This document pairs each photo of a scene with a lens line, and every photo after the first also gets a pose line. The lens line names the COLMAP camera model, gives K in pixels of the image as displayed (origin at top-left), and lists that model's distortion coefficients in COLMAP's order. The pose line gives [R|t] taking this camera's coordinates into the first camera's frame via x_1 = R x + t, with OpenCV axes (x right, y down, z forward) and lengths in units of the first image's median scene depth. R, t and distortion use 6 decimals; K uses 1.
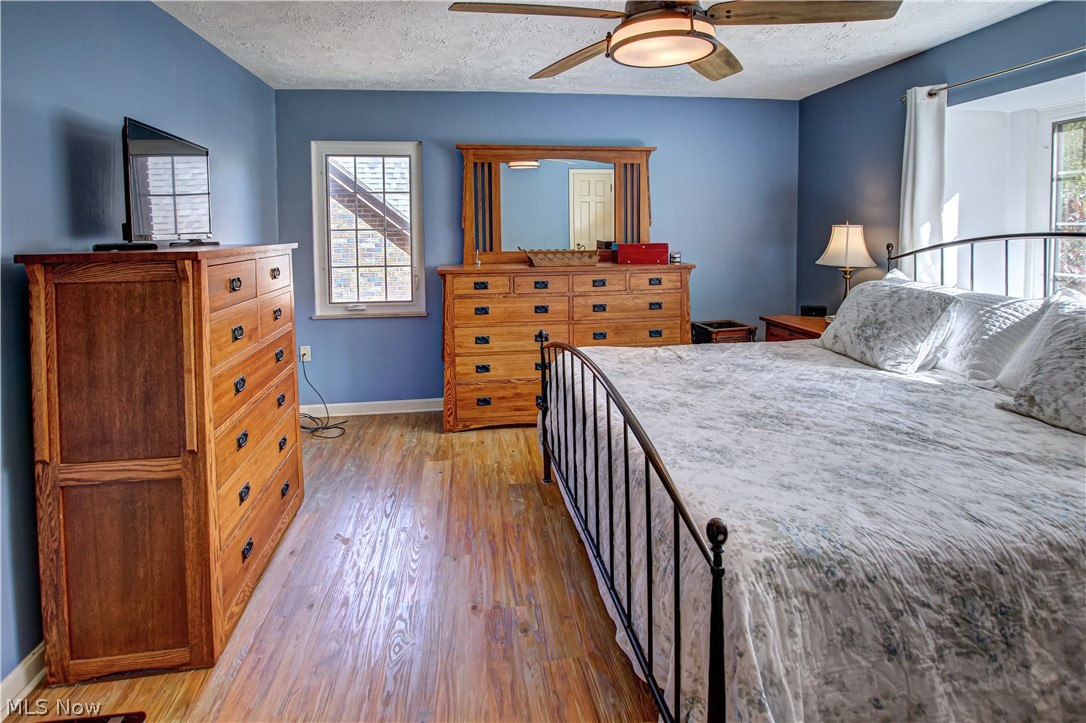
lens RADIAL K [[546.3, 0, 542.3], [0, 546.3, 256.5], [0, 0, 1]] dist [-0.026925, 0.002110]
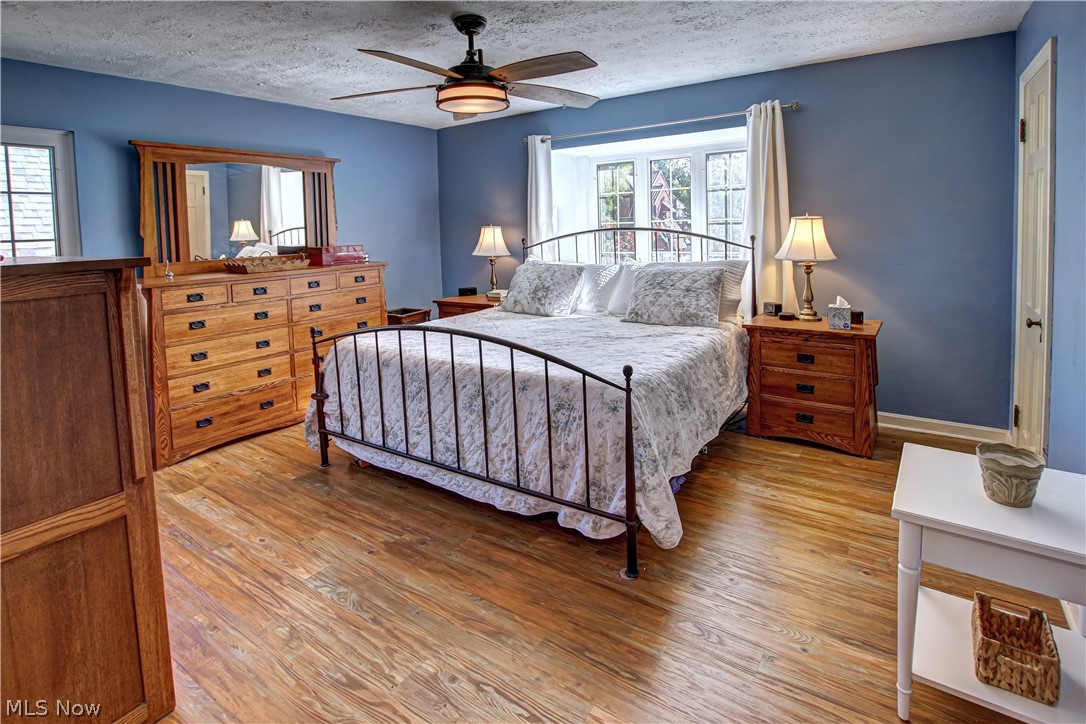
lens RADIAL K [[546.3, 0, 542.3], [0, 546.3, 257.0], [0, 0, 1]] dist [-0.026925, 0.002110]
pose [[0.681744, -0.051914, 0.729747, -0.441433], [0.060911, 0.998044, 0.014095, 0.009511], [-0.729051, 0.034840, 0.683572, -0.062244]]
